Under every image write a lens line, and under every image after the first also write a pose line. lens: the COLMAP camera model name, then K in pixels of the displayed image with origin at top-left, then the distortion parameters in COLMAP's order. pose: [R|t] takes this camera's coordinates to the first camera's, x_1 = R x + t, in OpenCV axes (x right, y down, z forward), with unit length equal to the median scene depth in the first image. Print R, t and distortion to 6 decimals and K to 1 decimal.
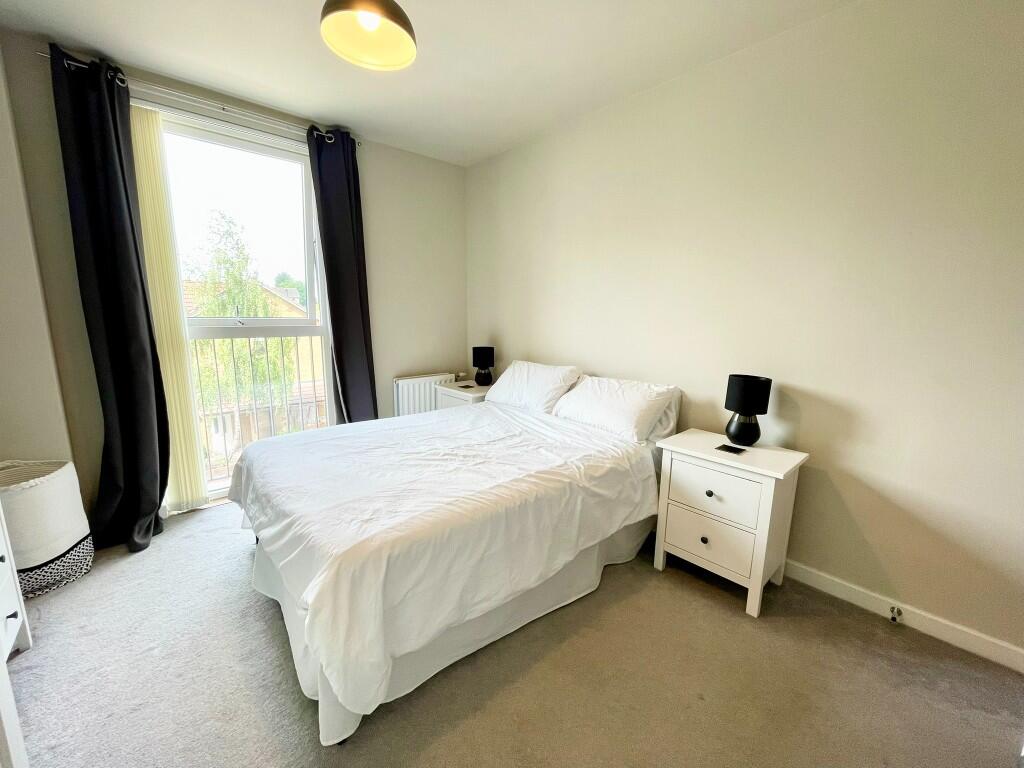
lens RADIAL K [[415.2, 0, 512.4], [0, 415.2, 380.9], [0, 0, 1]] dist [-0.004236, 0.000877]
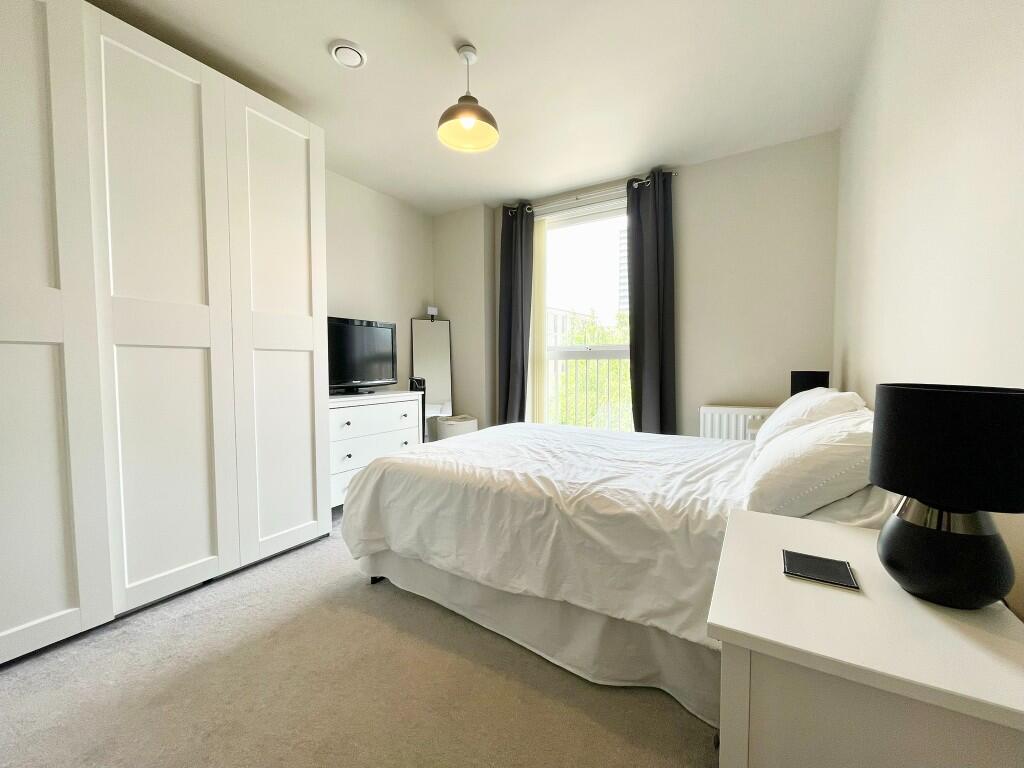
lens RADIAL K [[415.2, 0, 517.7], [0, 415.2, 381.8], [0, 0, 1]] dist [-0.004236, 0.000877]
pose [[0.295186, 0.021756, -0.955192, 0.812563], [-0.146503, 0.988949, -0.022749, 0.043336], [0.944141, 0.146654, 0.295111, 0.609681]]
